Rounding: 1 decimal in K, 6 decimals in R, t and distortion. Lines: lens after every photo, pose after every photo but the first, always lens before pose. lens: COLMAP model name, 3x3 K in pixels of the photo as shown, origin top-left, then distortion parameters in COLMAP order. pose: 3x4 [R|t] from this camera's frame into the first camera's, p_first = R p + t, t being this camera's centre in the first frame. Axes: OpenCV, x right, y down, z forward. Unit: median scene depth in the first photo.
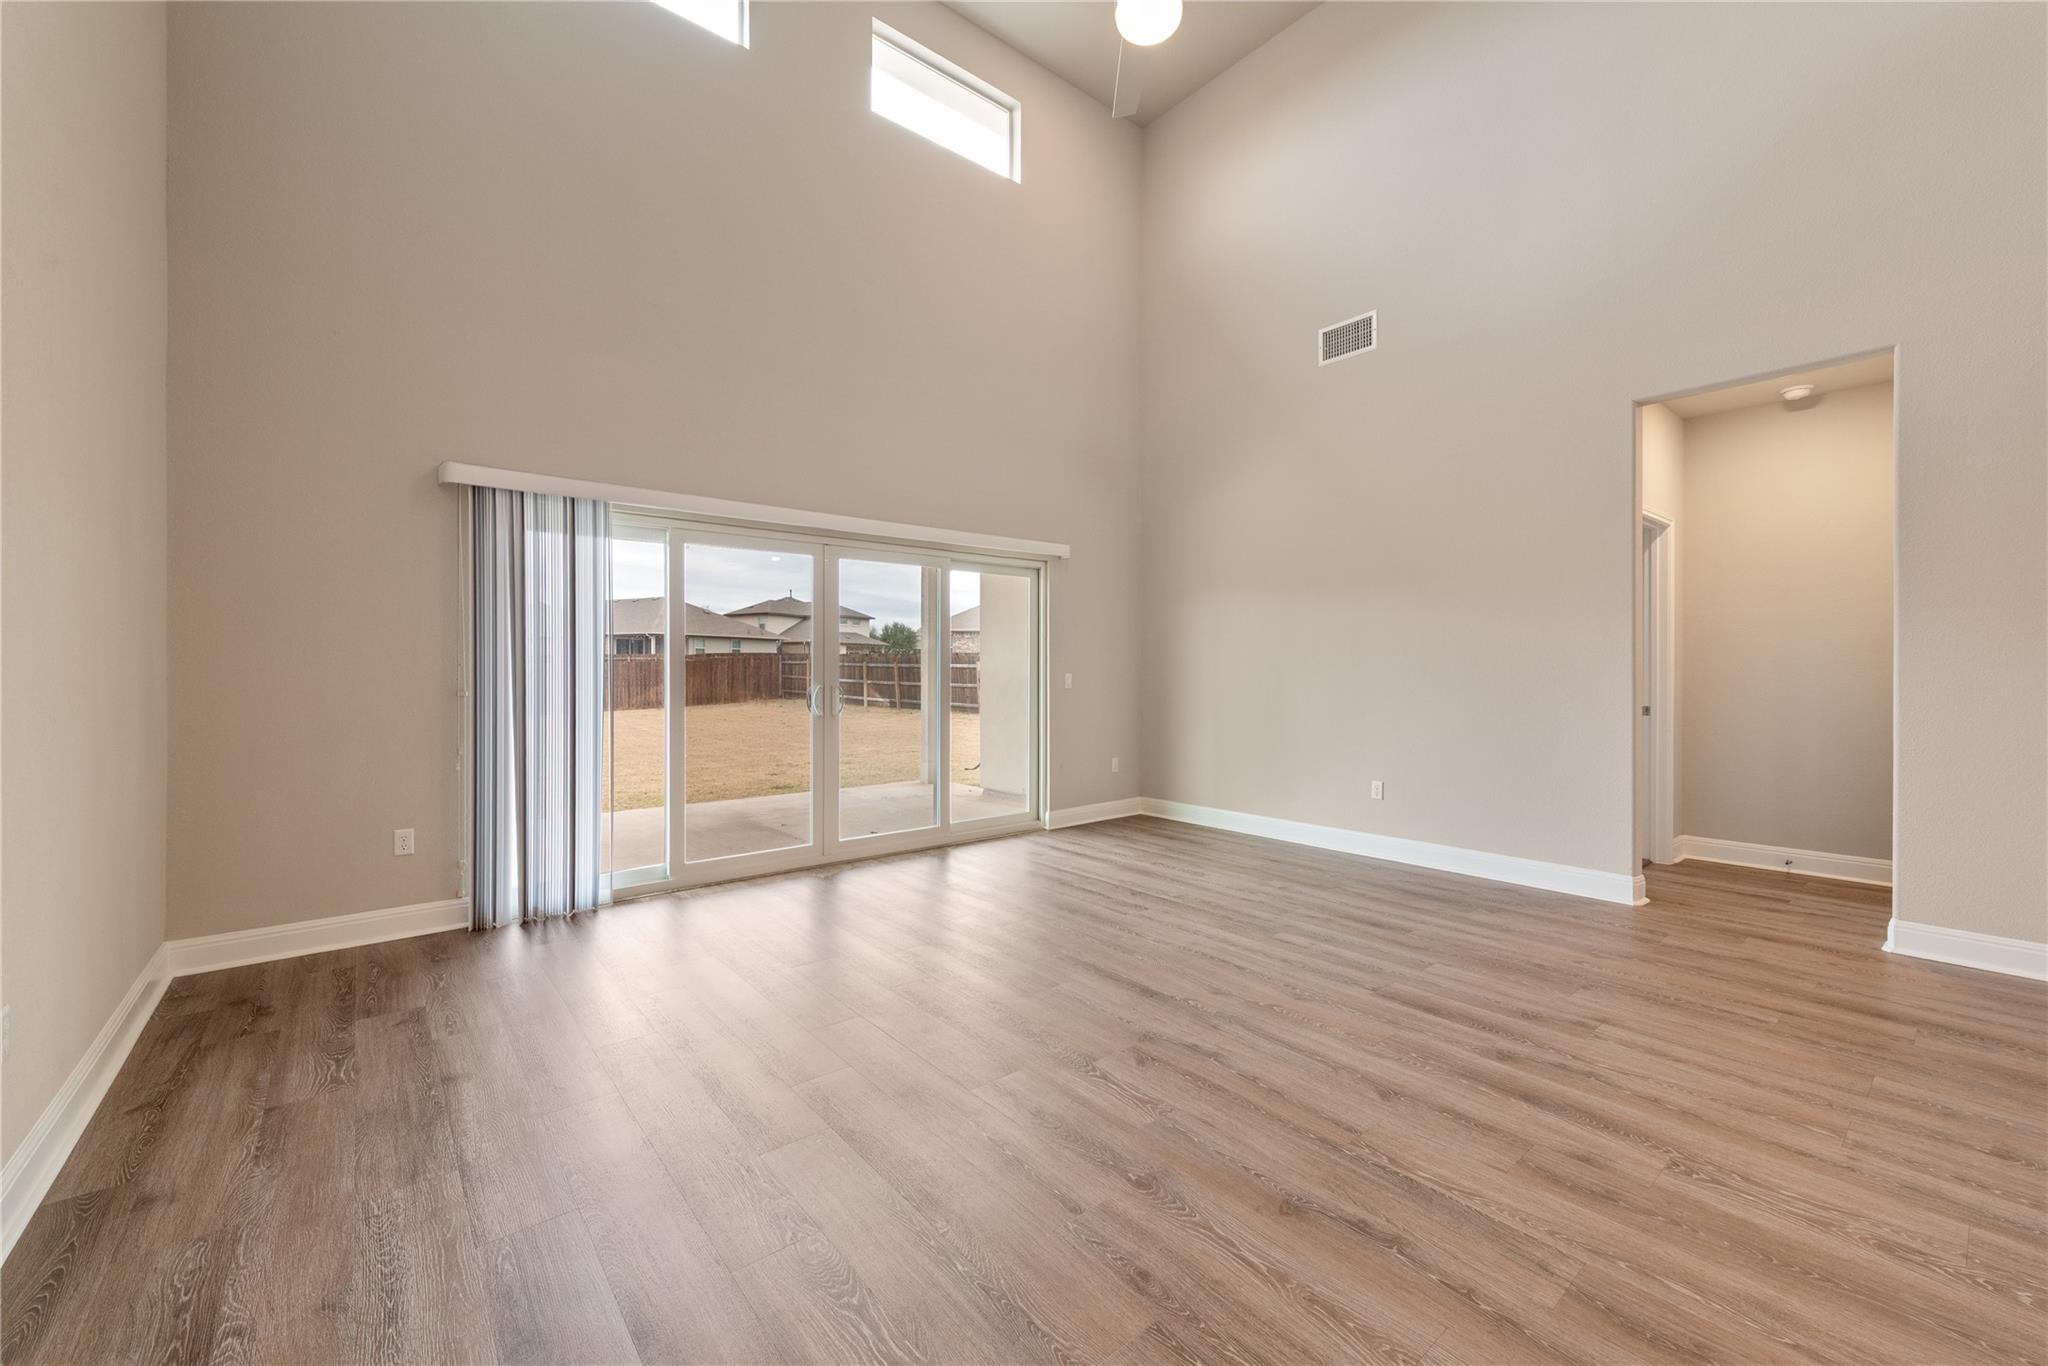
lens RADIAL K [[809.2, 0, 1036.9], [0, 809.2, 671.8], [0, 0, 1]] dist [0.017995, -0.005050]
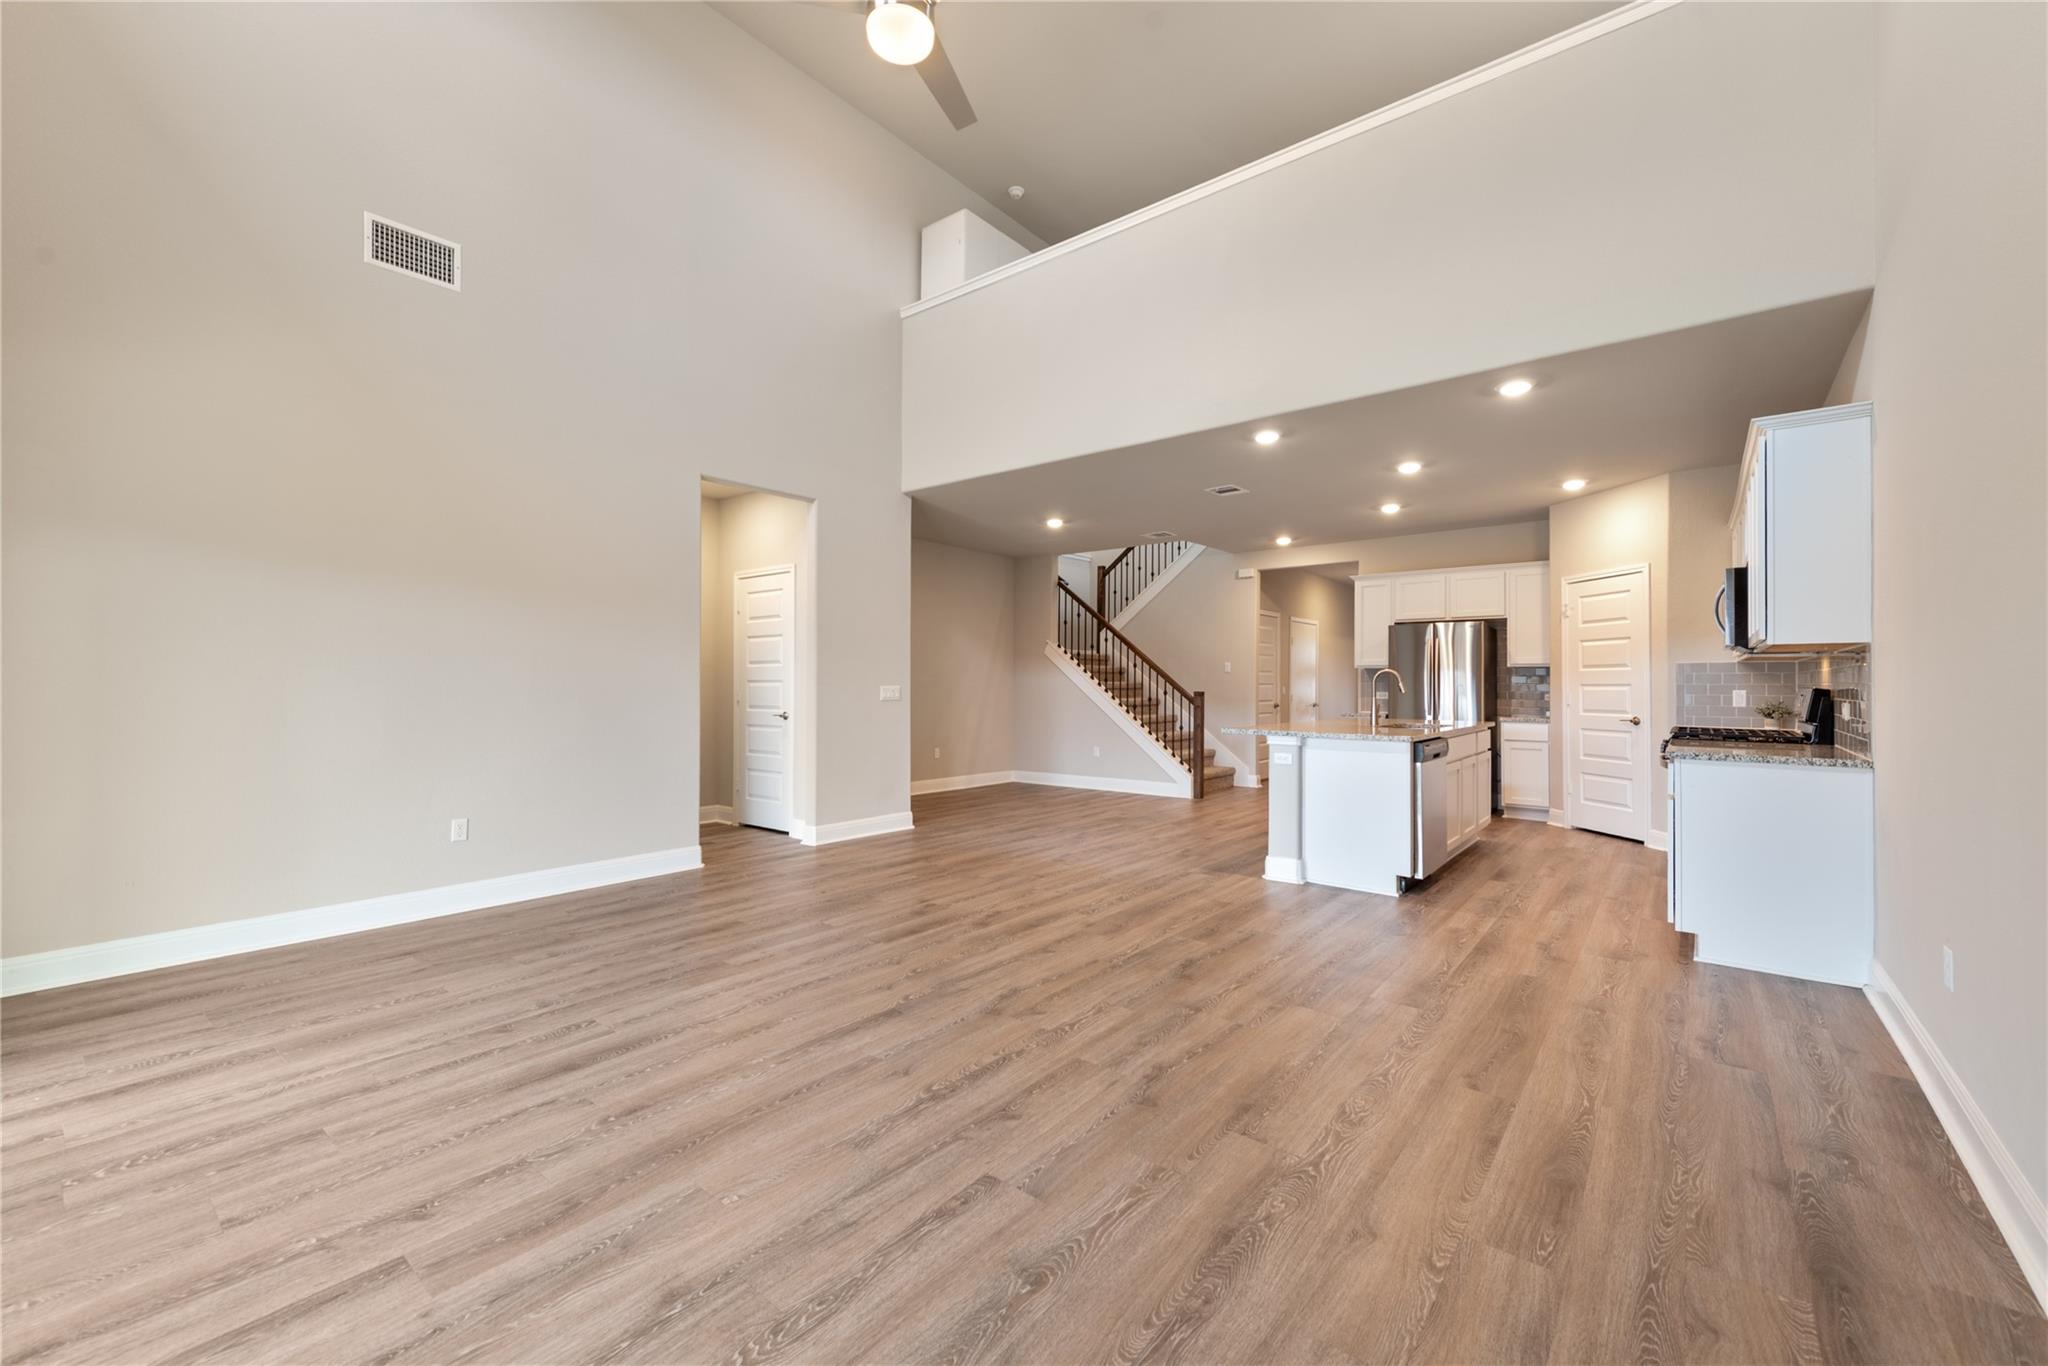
lens RADIAL K [[809.2, 0, 1016.6], [0, 809.2, 689.5], [0, 0, 1]] dist [0.017995, -0.005050]
pose [[-0.181436, -0.010339, 0.983348, -0.720025], [-0.002304, 0.999946, 0.010089, -0.010401], [-0.983400, -0.000435, -0.181450, 0.857575]]
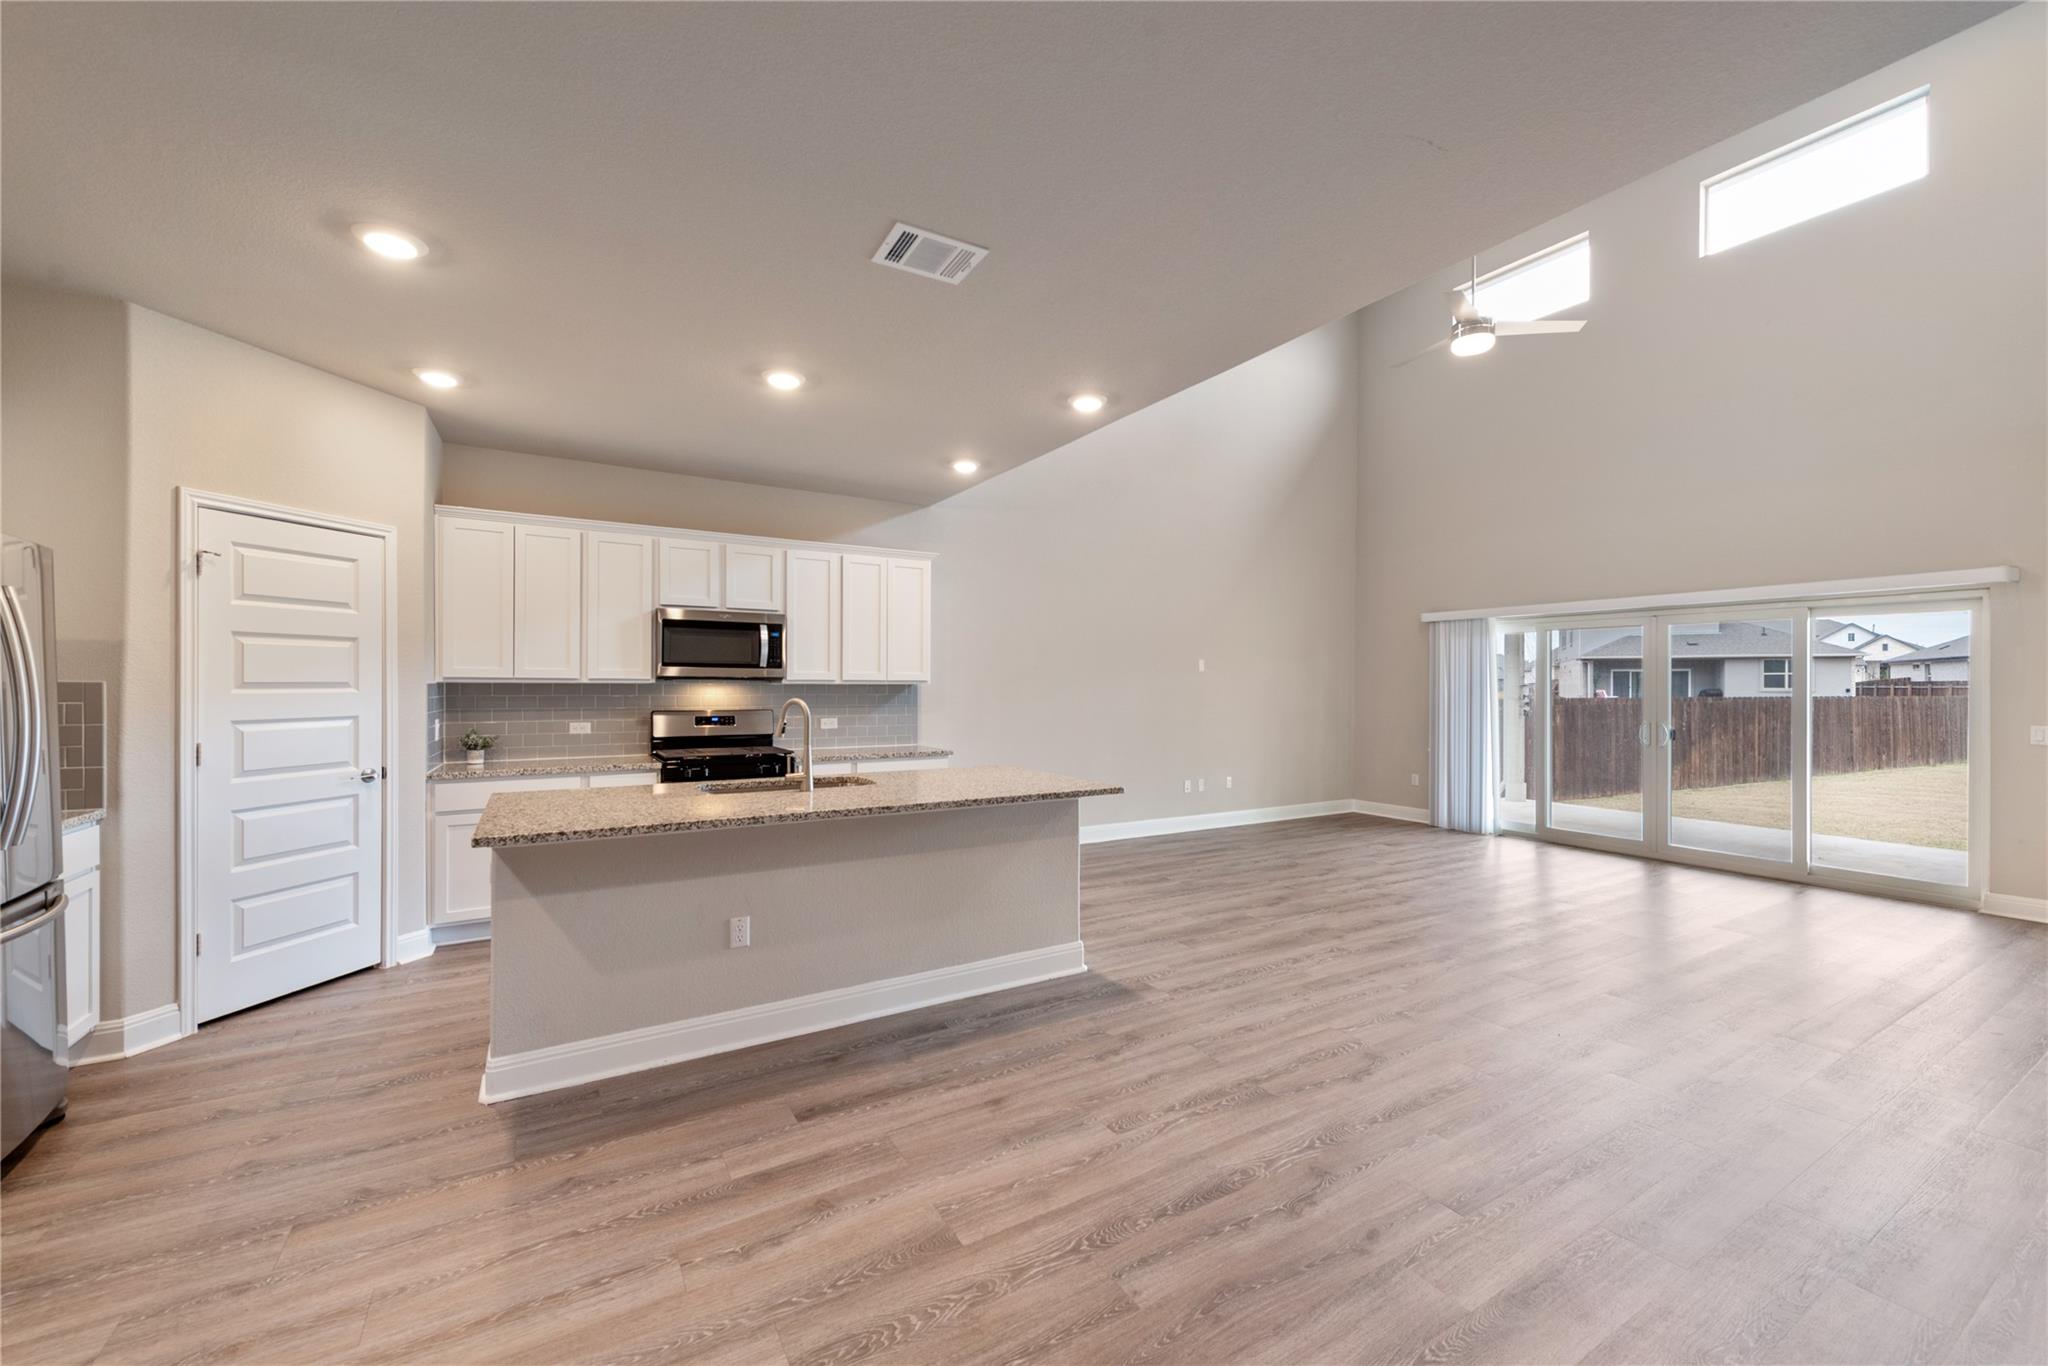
lens RADIAL K [[809.2, 0, 1039.9], [0, 809.2, 685.2], [0, 0, 1]] dist [0.017995, -0.005050]
pose [[-0.141661, -0.000850, -0.989915, 1.666534], [-0.006926, 0.999976, 0.000132, -0.053574], [0.989891, 0.006875, -0.141663, 0.272296]]
